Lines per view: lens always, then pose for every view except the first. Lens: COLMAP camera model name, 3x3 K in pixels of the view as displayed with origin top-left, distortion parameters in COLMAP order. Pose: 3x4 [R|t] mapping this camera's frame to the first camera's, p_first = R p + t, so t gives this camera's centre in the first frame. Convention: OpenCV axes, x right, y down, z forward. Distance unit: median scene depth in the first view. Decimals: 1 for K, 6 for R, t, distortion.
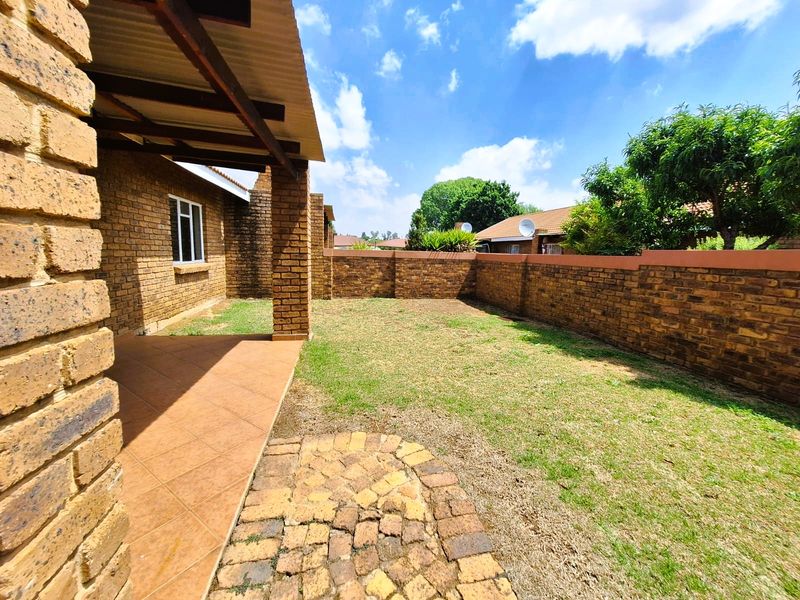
lens RADIAL K [[320.5, 0, 404.3], [0, 320.5, 286.6], [0, 0, 1]] dist [-0.000451, -0.000180]
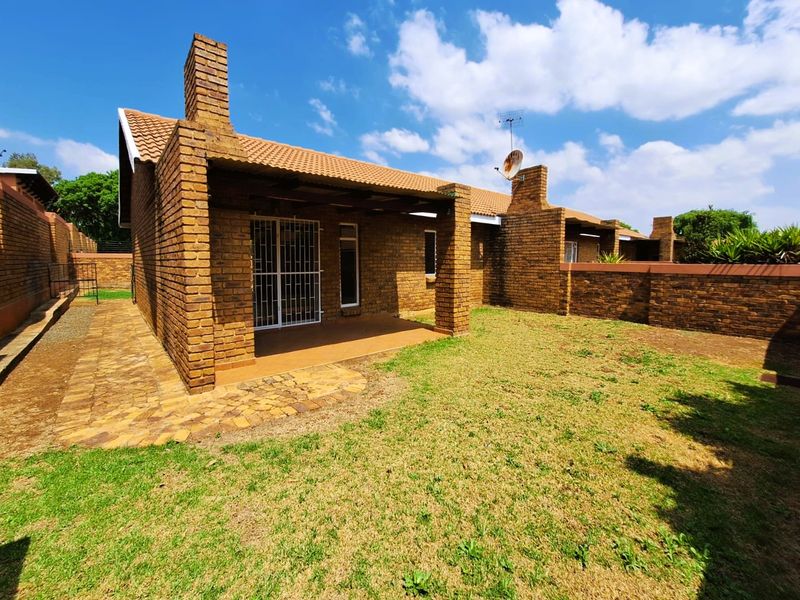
lens RADIAL K [[336.2, 0, 395.3], [0, 336.2, 287.6], [0, 0, 1]] dist [-0.000424, -0.000029]
pose [[0.479747, 0.048198, -0.876082, 0.609421], [-0.081981, 0.996584, 0.009935, -0.017495], [0.873569, 0.067056, 0.482059, 0.104056]]
